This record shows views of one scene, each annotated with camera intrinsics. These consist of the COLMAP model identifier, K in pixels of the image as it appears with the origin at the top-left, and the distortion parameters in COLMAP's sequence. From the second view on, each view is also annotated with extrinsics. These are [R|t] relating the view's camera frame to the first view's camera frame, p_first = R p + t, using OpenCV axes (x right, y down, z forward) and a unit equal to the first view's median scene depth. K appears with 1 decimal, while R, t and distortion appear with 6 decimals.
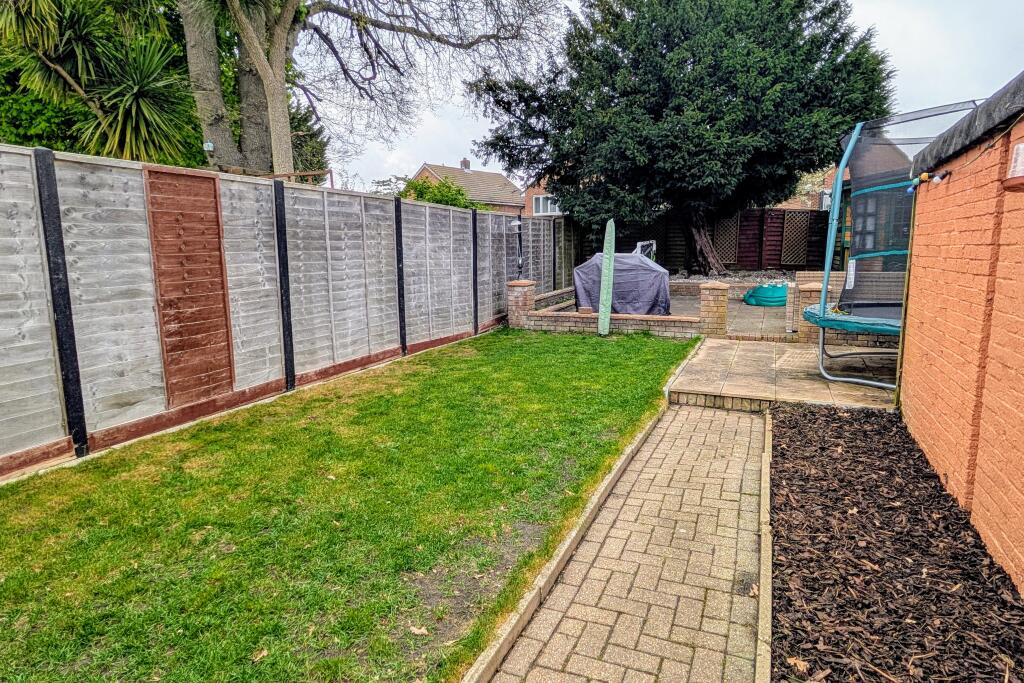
lens RADIAL K [[589.1, 0, 509.3], [0, 589.1, 338.2], [0, 0, 1]] dist [0.005612, 0.000581]
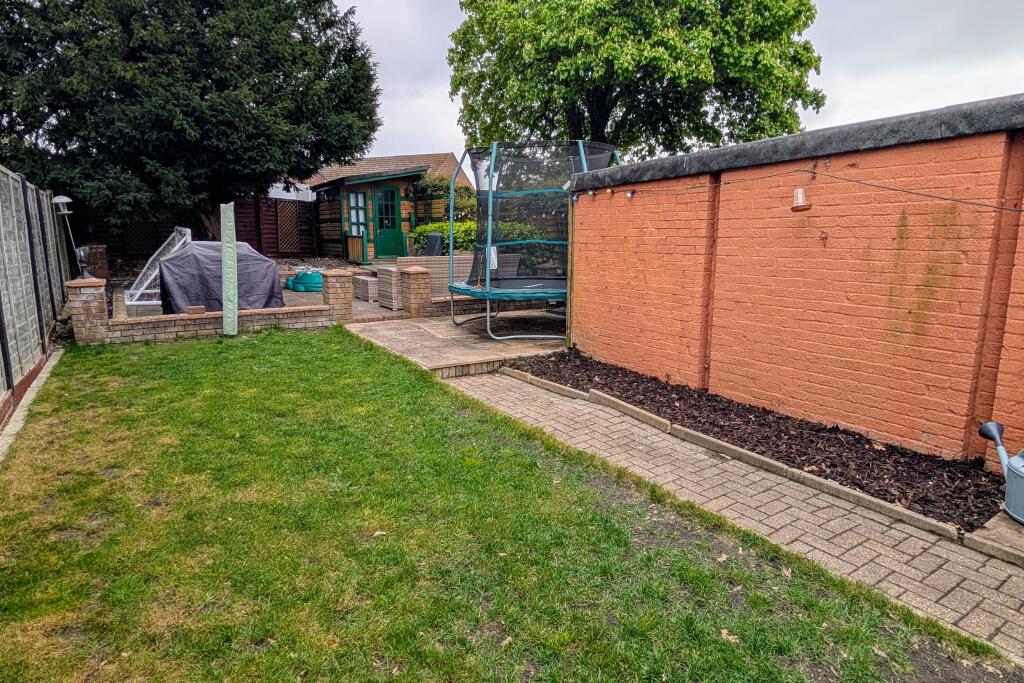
lens RADIAL K [[589.1, 0, 509.6], [0, 589.1, 340.2], [0, 0, 1]] dist [0.005612, 0.000581]
pose [[0.542041, -0.141321, 0.828384, -0.334195], [0.120976, 0.988613, 0.089496, -0.026529], [-0.831599, 0.051704, 0.552965, 0.169436]]
